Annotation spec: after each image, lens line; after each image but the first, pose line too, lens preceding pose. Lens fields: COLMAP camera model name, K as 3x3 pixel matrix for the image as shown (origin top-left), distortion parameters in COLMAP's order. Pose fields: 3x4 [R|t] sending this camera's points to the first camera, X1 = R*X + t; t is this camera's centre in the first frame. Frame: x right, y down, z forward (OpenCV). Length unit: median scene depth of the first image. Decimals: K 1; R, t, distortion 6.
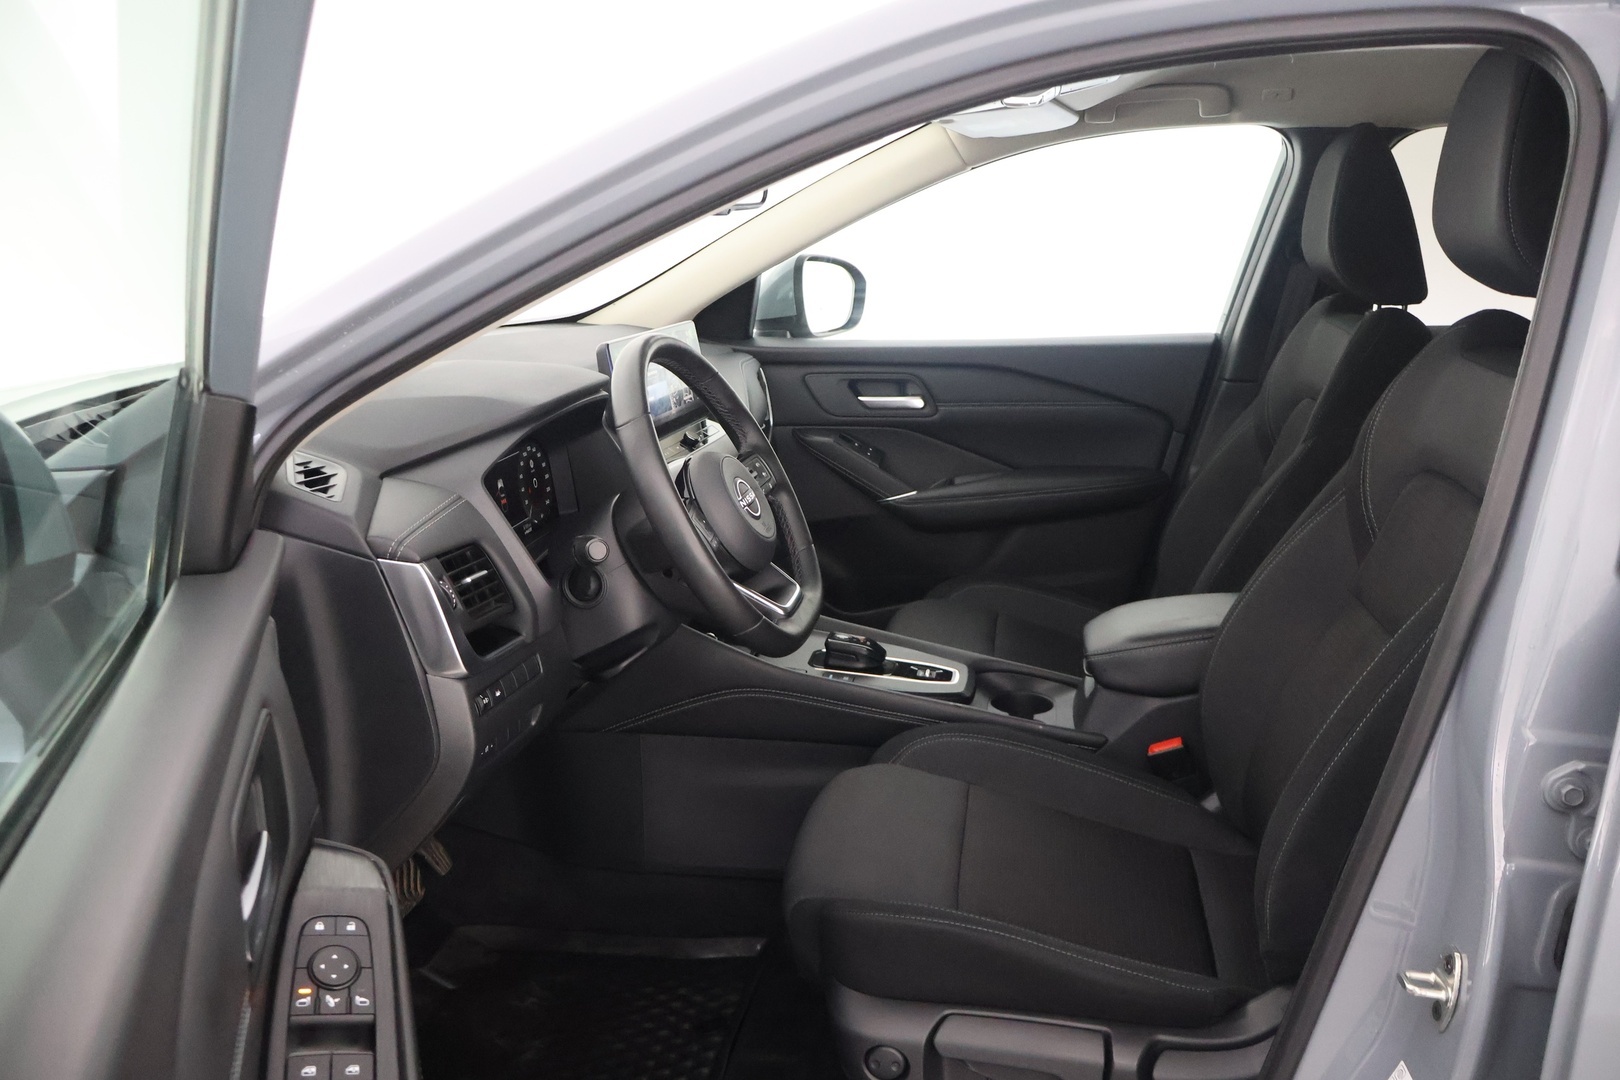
lens RADIAL K [[1304.9, 0, 819.3], [0, 1304.9, 536.8], [0, 0, 1]] dist [-0.010836, 0.008065]
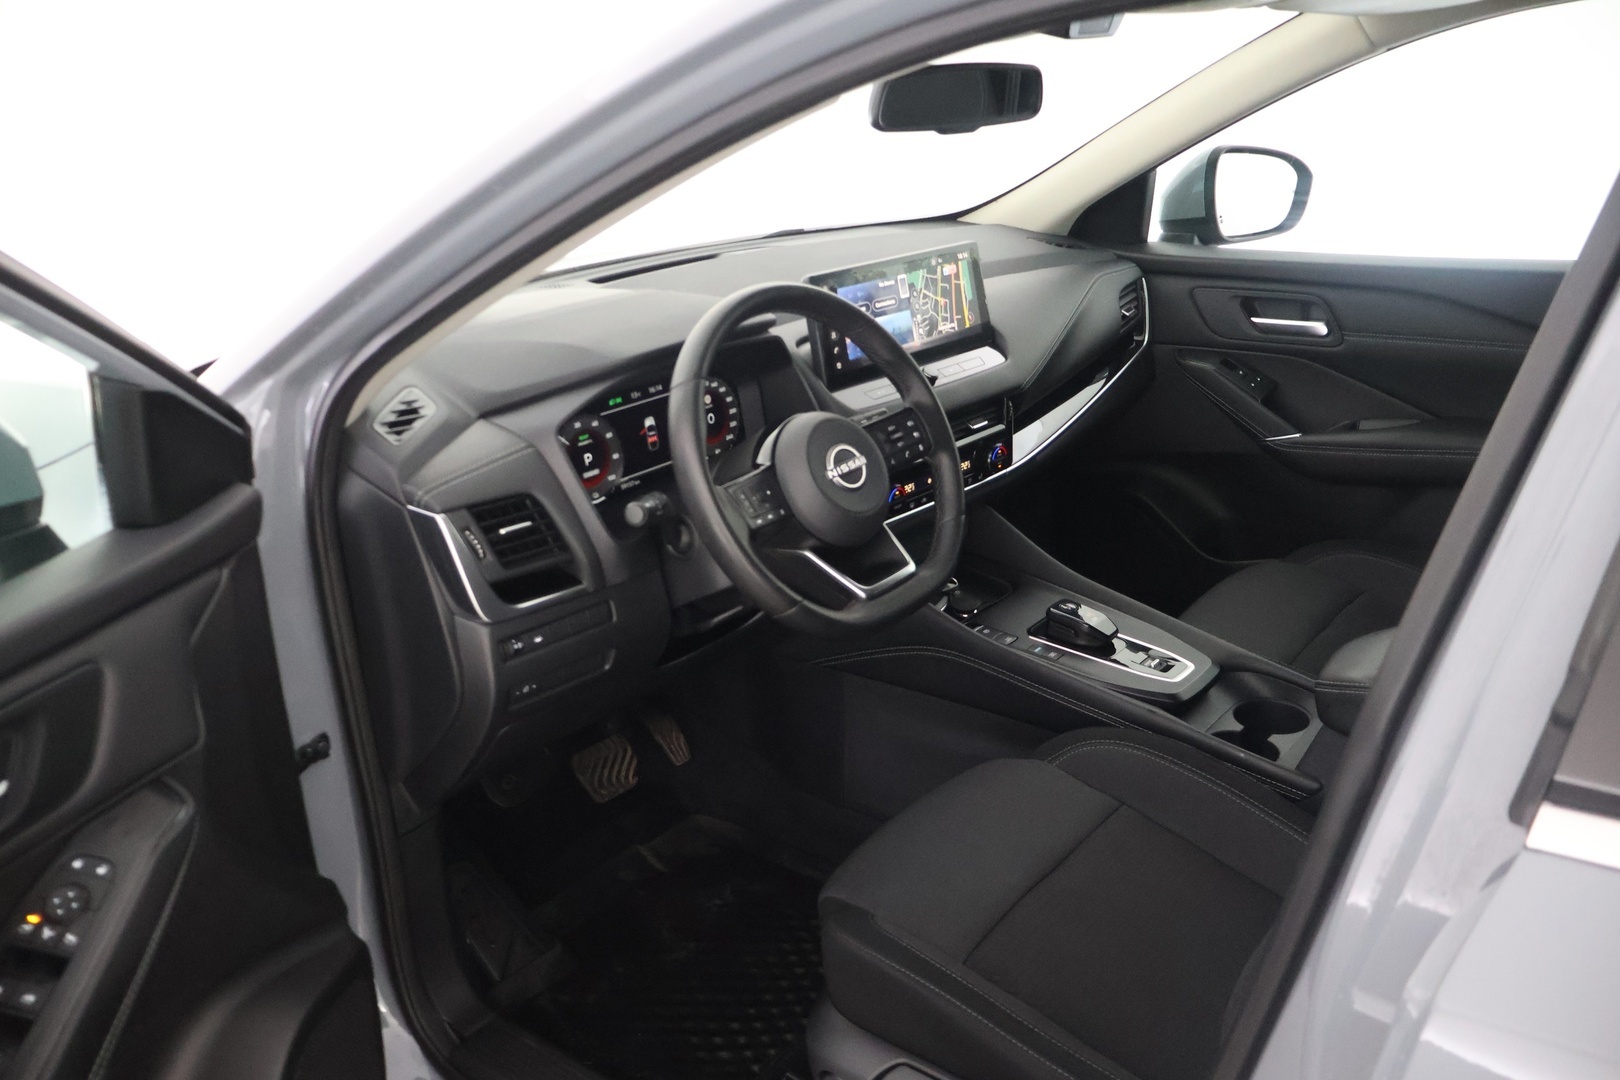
lens RADIAL K [[1304.9, 0, 812.6], [0, 1304.9, 541.5], [0, 0, 1]] dist [-0.010836, 0.008065]
pose [[0.882034, 0.139945, -0.449924, 0.271328], [-0.086570, 0.986752, 0.137210, -0.079774], [0.463165, -0.082074, 0.882464, 0.125661]]
